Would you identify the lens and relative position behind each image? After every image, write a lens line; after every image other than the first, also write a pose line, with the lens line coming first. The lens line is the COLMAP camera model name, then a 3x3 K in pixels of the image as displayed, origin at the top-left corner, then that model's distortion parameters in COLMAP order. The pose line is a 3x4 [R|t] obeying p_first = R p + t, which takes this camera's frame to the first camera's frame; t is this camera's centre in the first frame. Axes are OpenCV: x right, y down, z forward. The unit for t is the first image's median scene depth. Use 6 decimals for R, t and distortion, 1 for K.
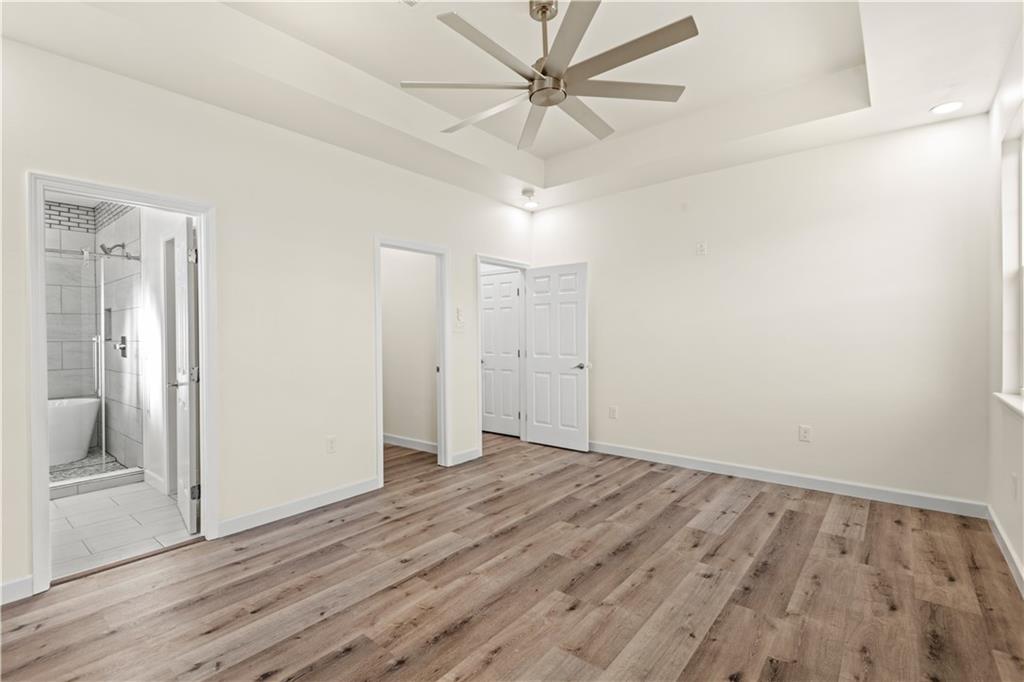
lens RADIAL K [[466.1, 0, 512.0], [0, 466.1, 341.0], [0, 0, 1]] dist [0.003674, -0.000239]
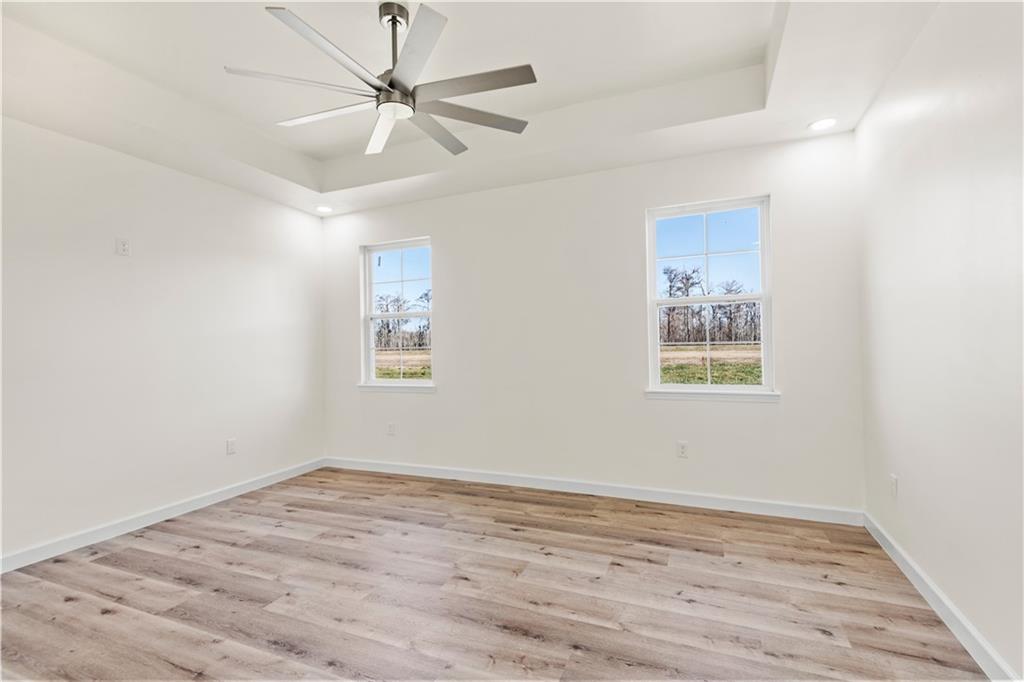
lens RADIAL K [[466.1, 0, 512.0], [0, 466.1, 341.0], [0, 0, 1]] dist [0.003674, -0.000239]
pose [[-0.290729, 0.020797, 0.956579, -0.755779], [0.036991, 0.999261, -0.010483, -0.012213], [-0.956090, 0.032337, -0.291284, 0.867550]]
